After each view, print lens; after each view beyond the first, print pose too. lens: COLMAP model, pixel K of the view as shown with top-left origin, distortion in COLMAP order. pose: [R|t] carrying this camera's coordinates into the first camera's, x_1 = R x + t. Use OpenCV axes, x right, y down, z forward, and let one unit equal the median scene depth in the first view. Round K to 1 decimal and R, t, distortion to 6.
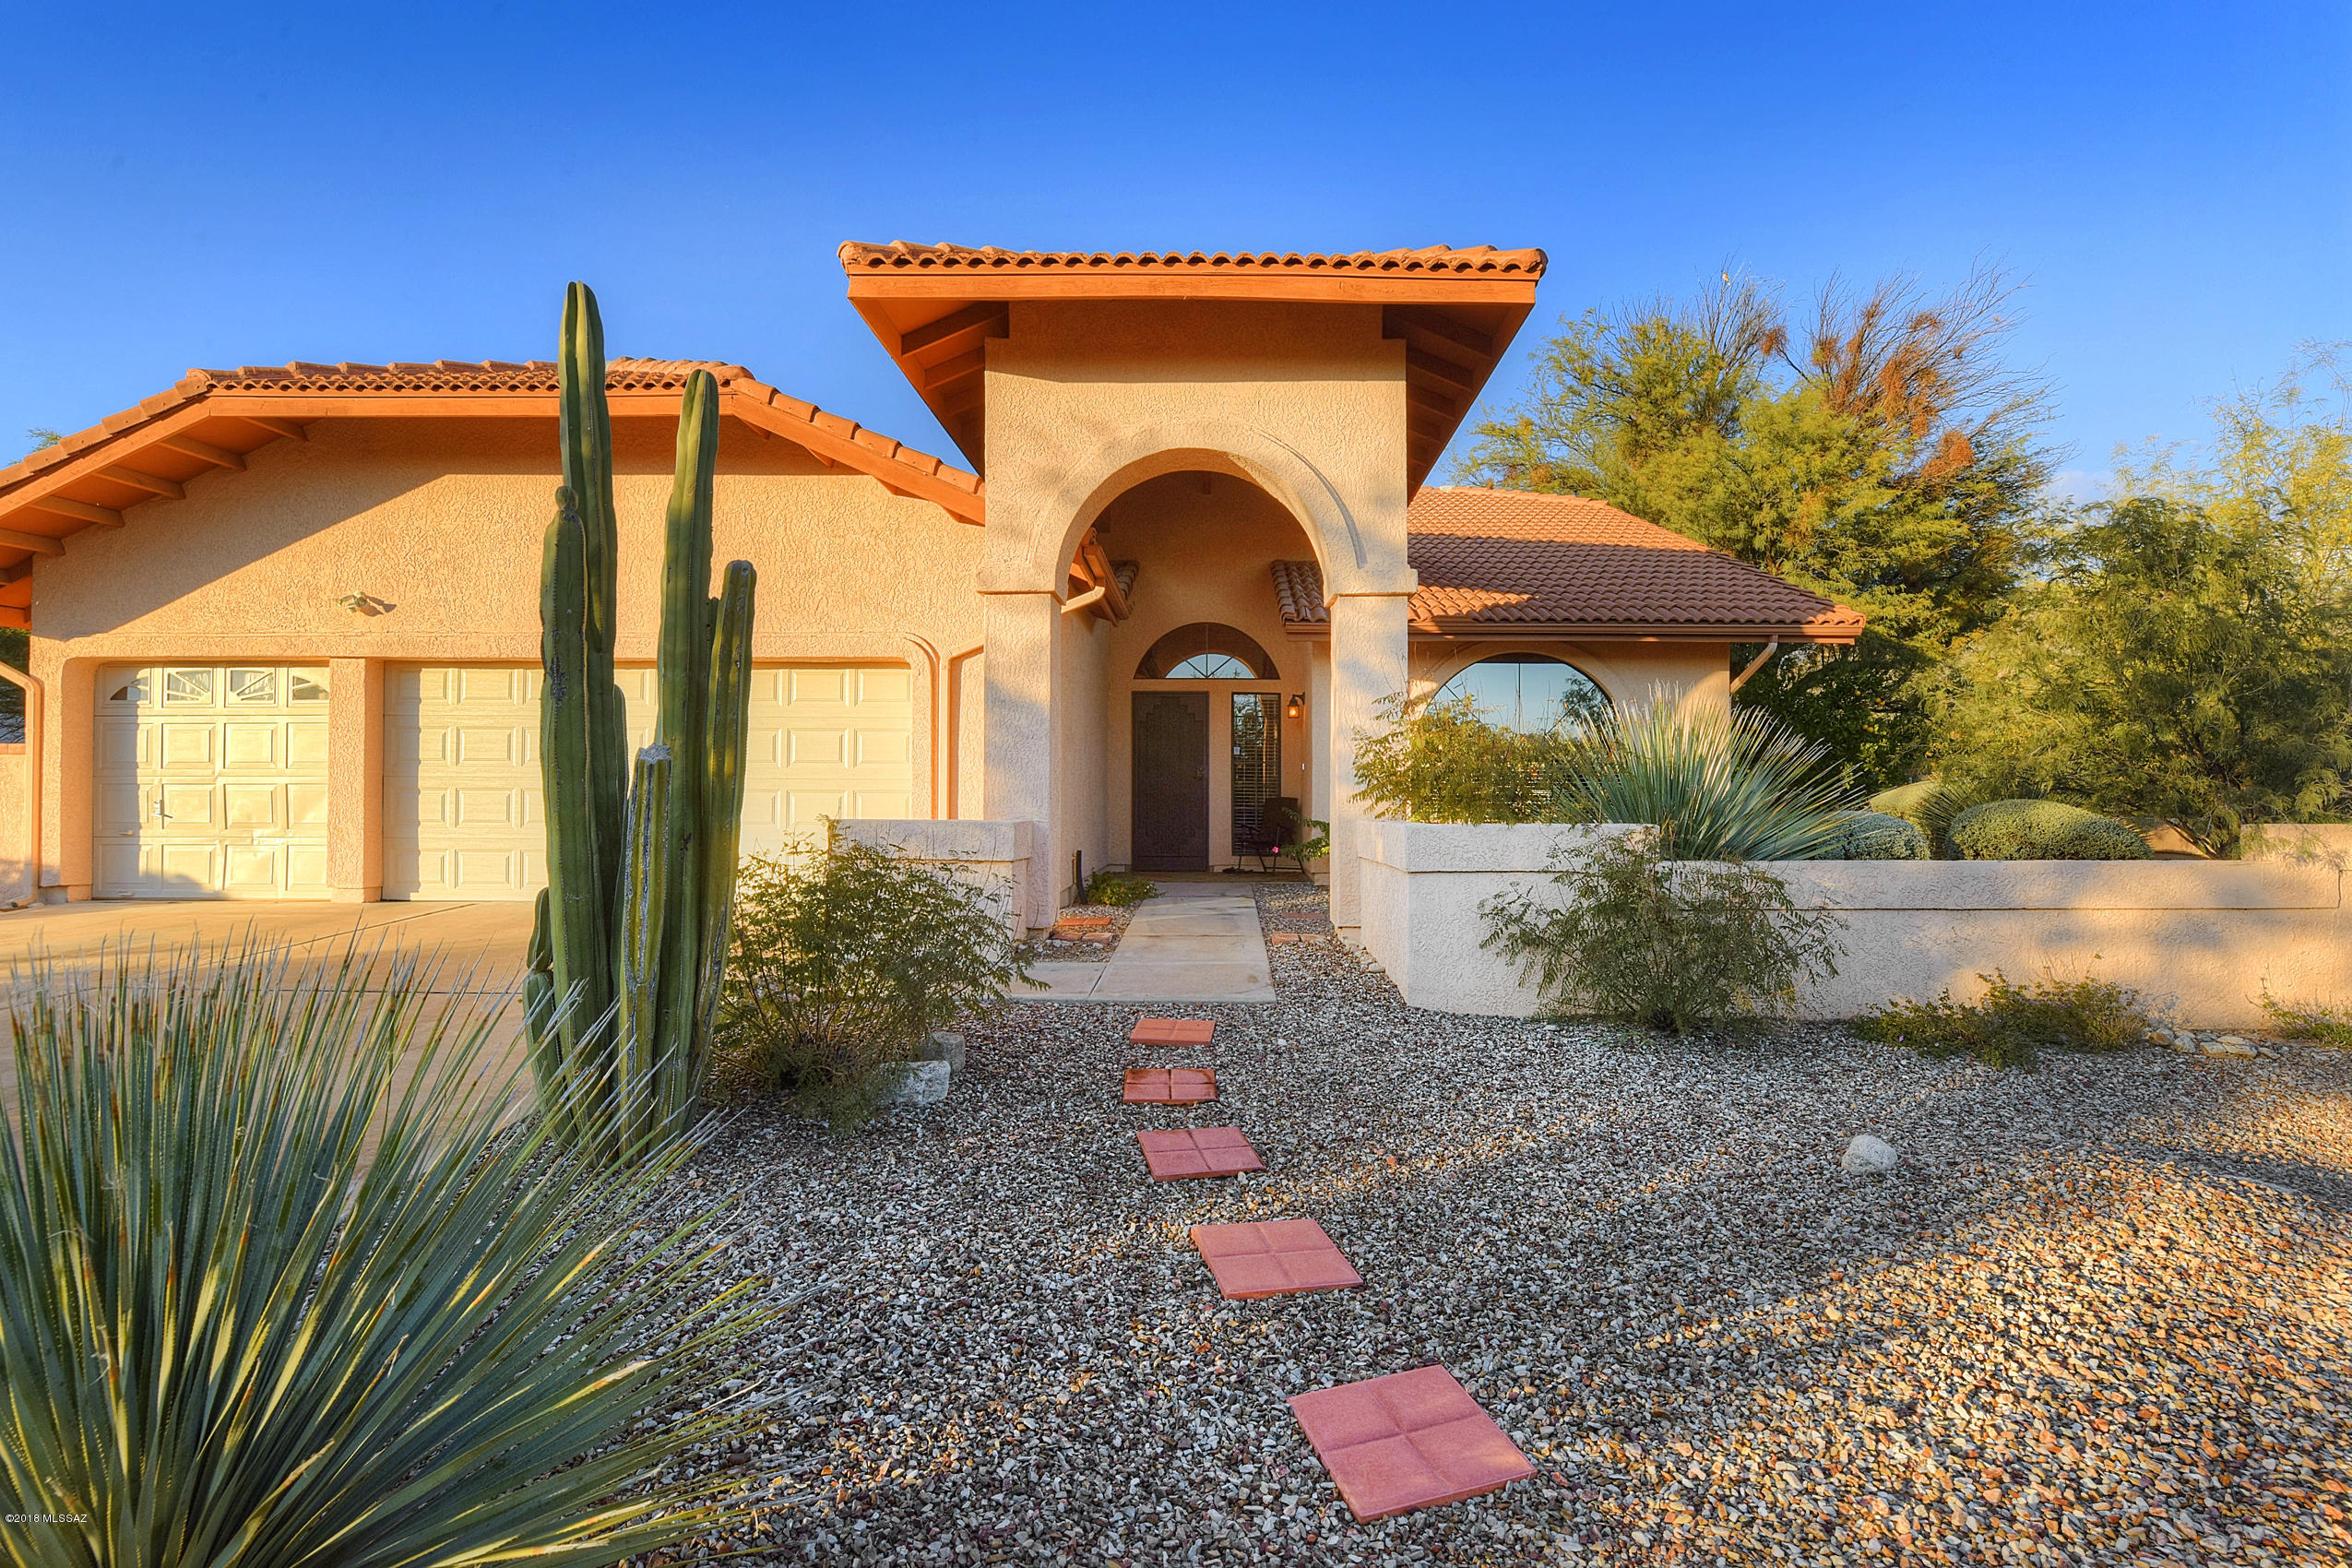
lens RADIAL K [[1027.5, 0, 1245.7], [0, 1027.5, 777.8], [0, 0, 1]] dist [0.001797, -0.007082]
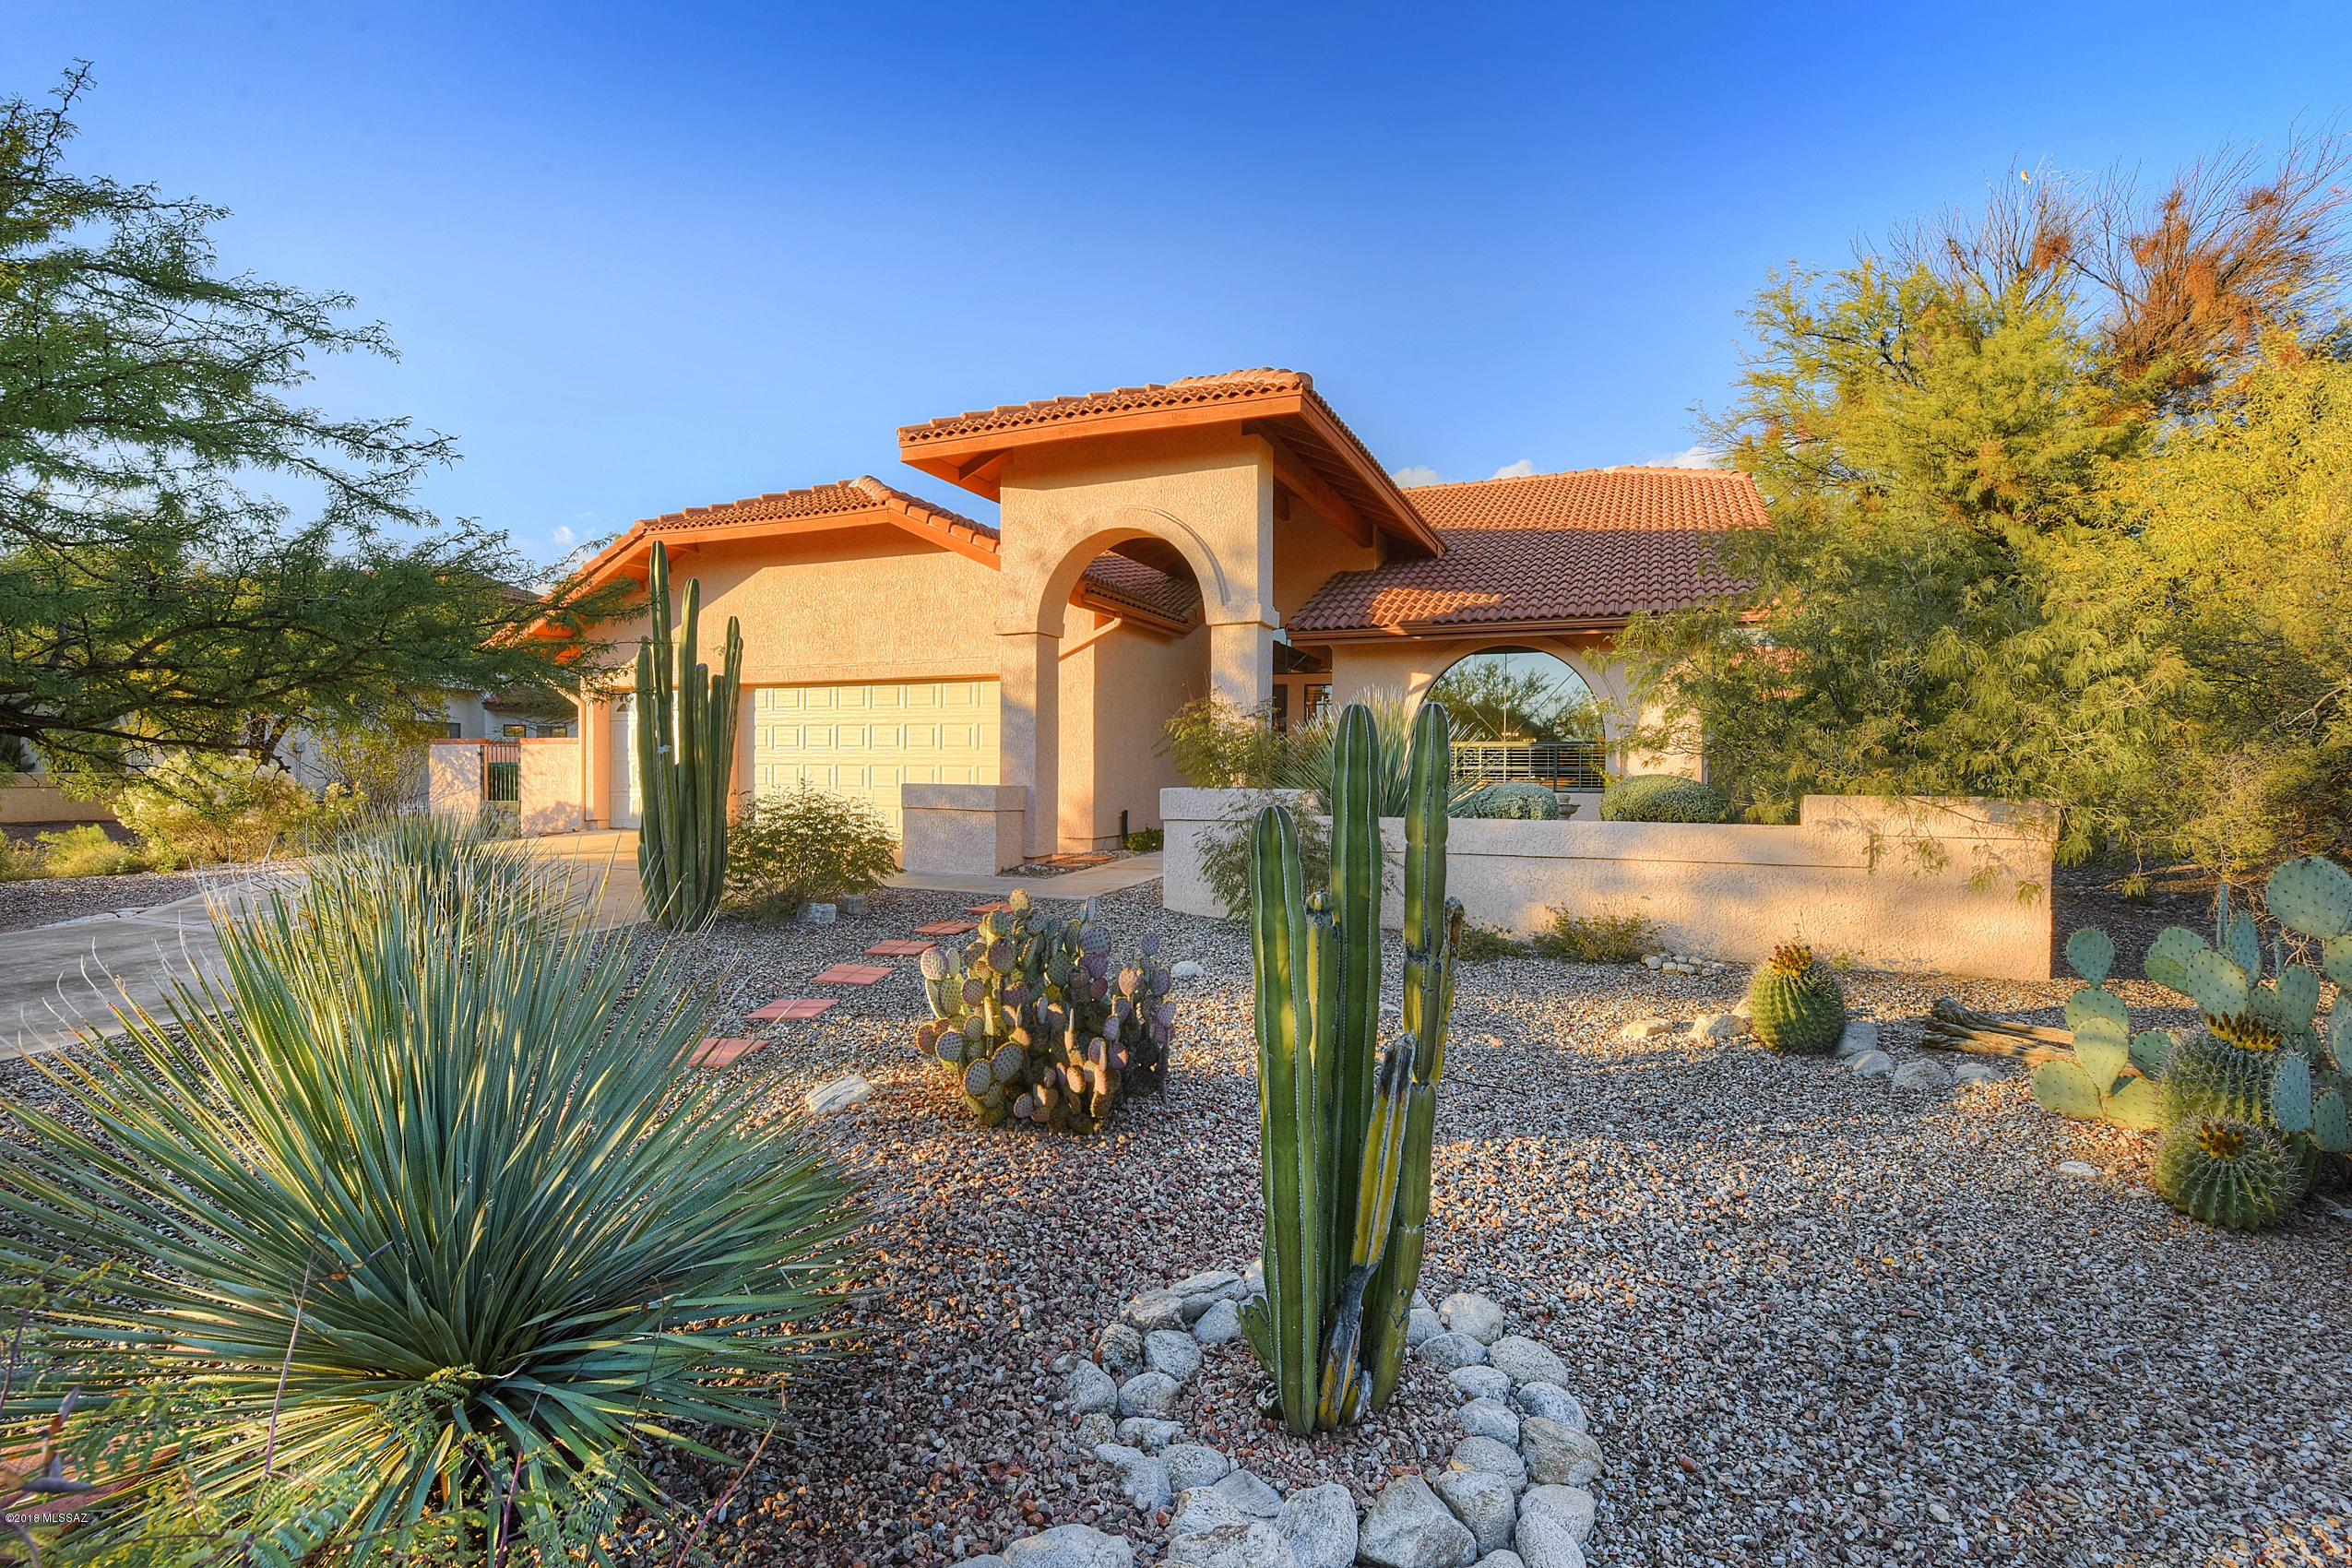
lens RADIAL K [[1063.6, 0, 1236.9], [0, 1063.6, 780.3], [0, 0, 1]] dist [-0.000087, -0.008514]
pose [[0.924447, 0.006367, -0.381256, 0.575383], [0.004249, 0.999626, 0.026997, -0.006610], [0.381286, -0.026577, 0.924075, -0.276146]]
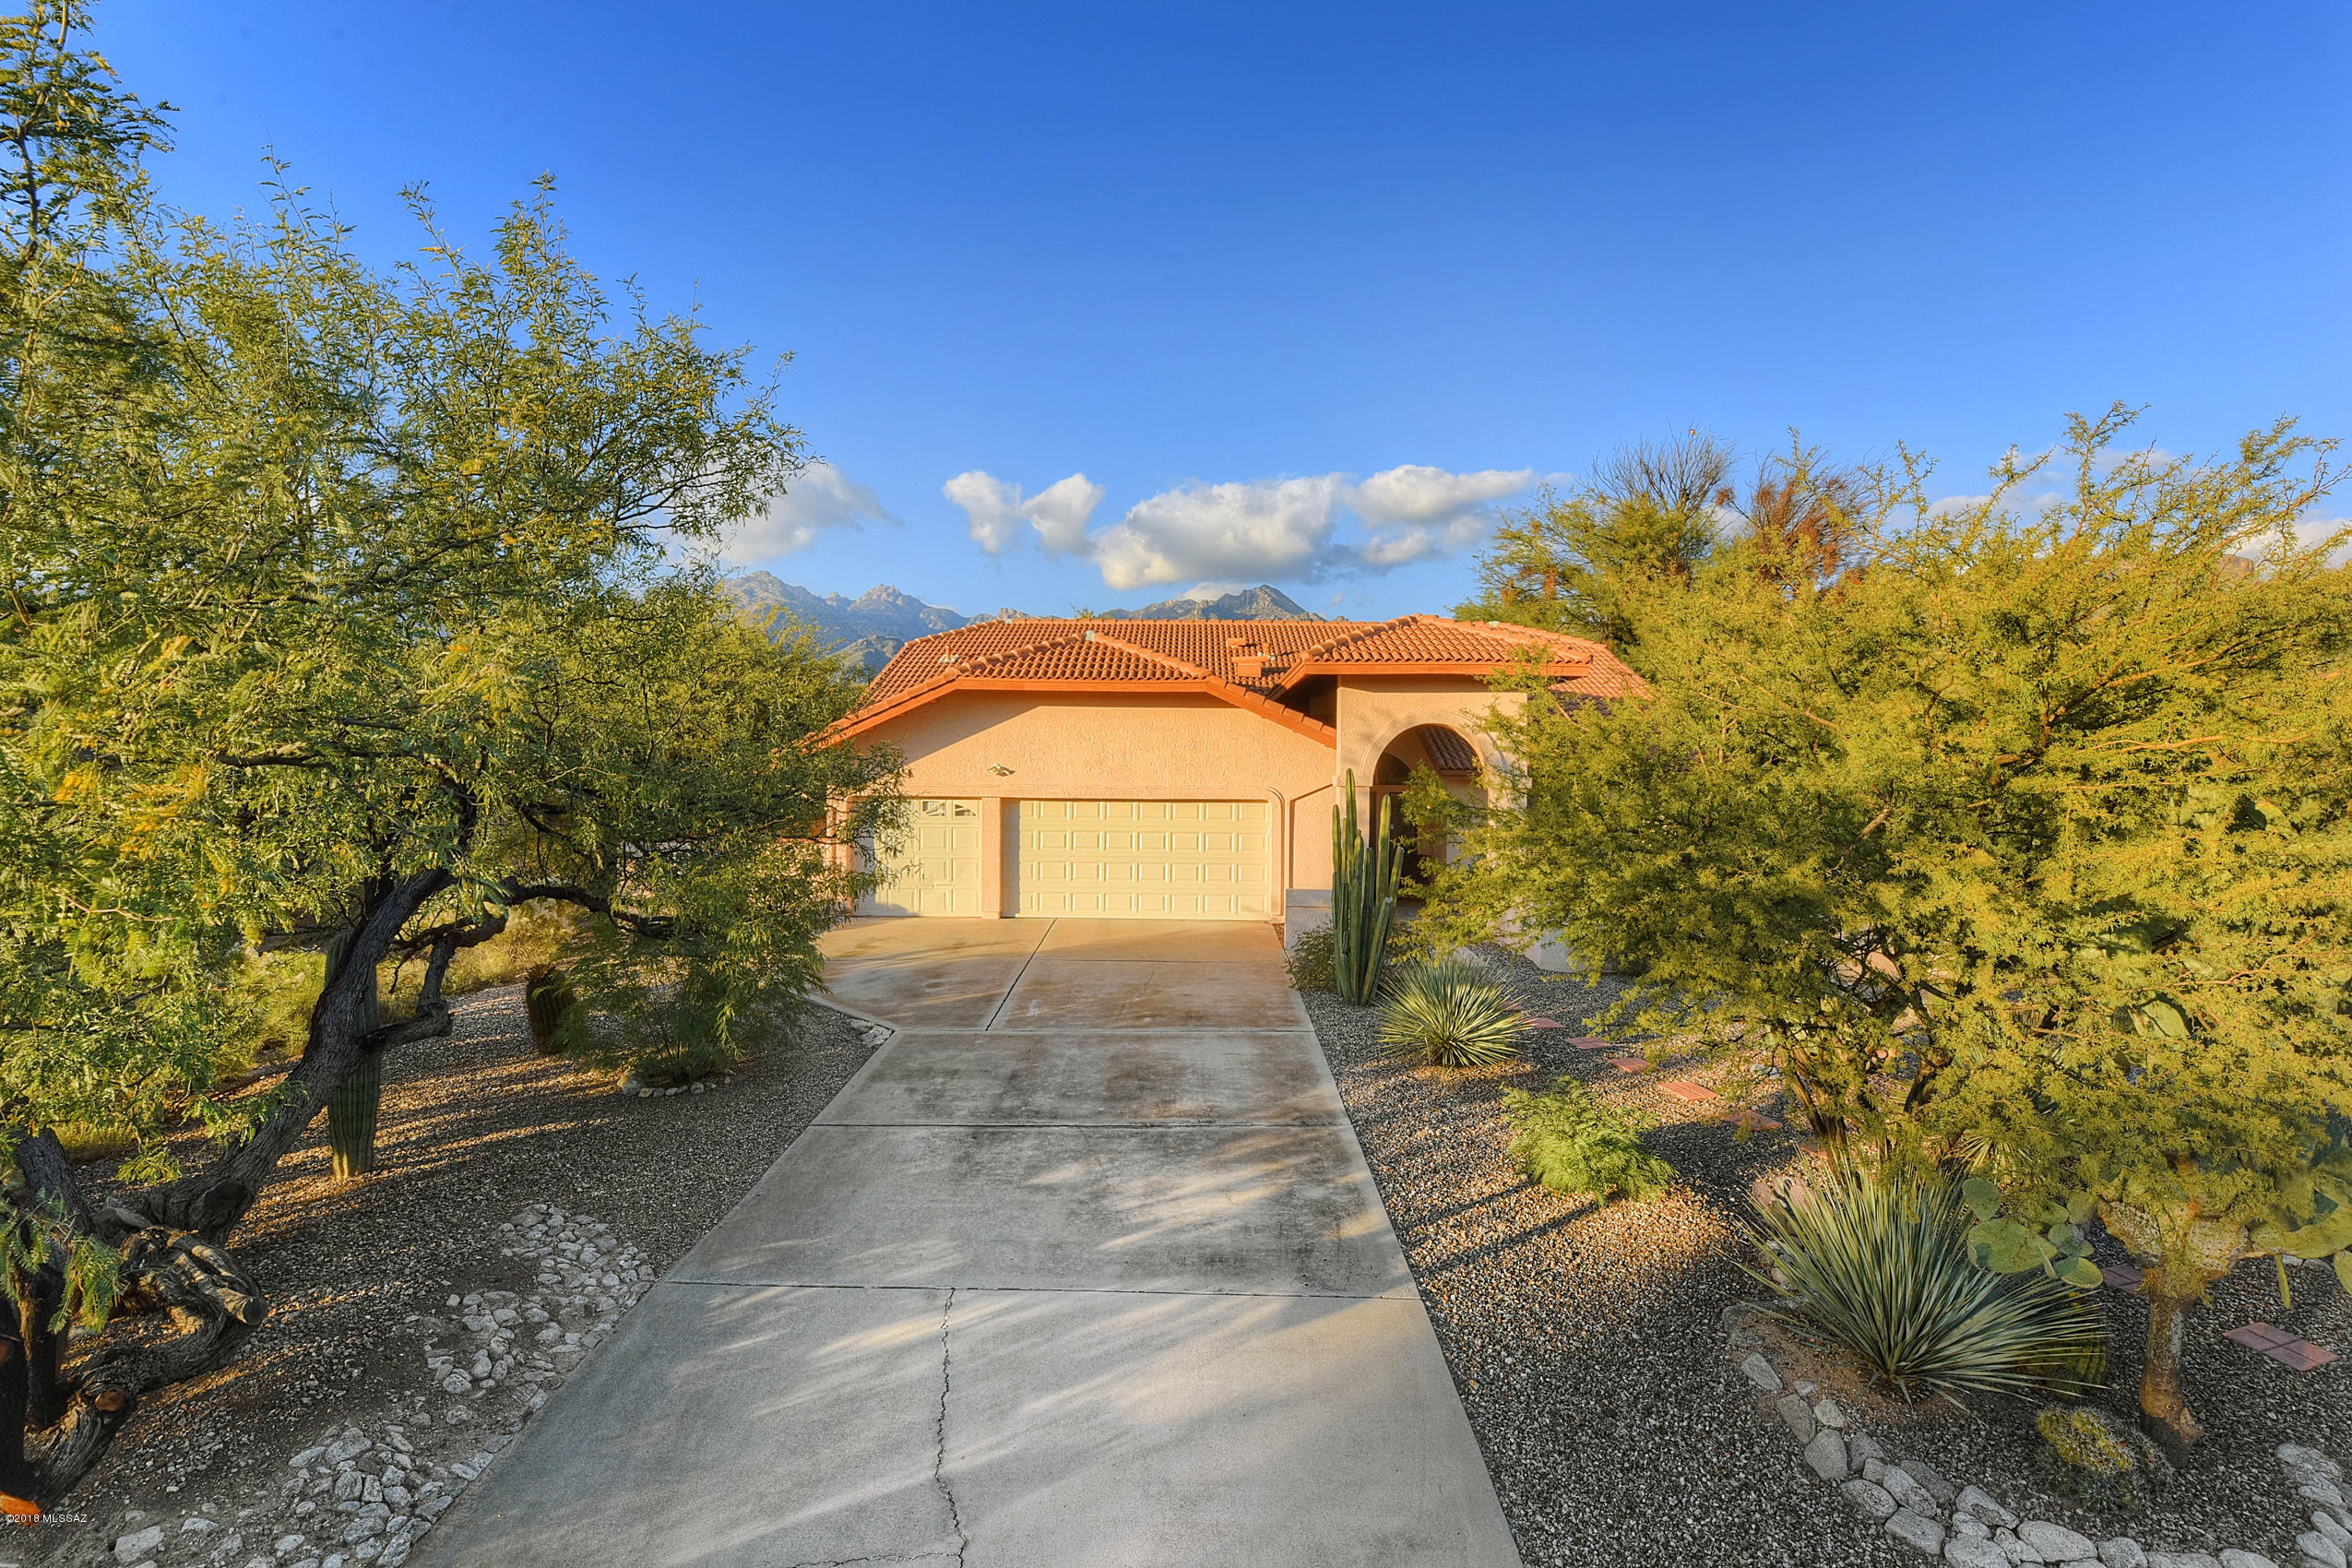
lens RADIAL K [[1063.6, 0, 1236.9], [0, 1063.6, 780.3], [0, 0, 1]] dist [-0.000087, -0.008514]
pose [[0.999446, 0.017049, 0.028571, -0.459966], [-0.017657, 0.999620, 0.021172, -0.207604], [-0.028200, -0.021665, 0.999368, -1.115538]]
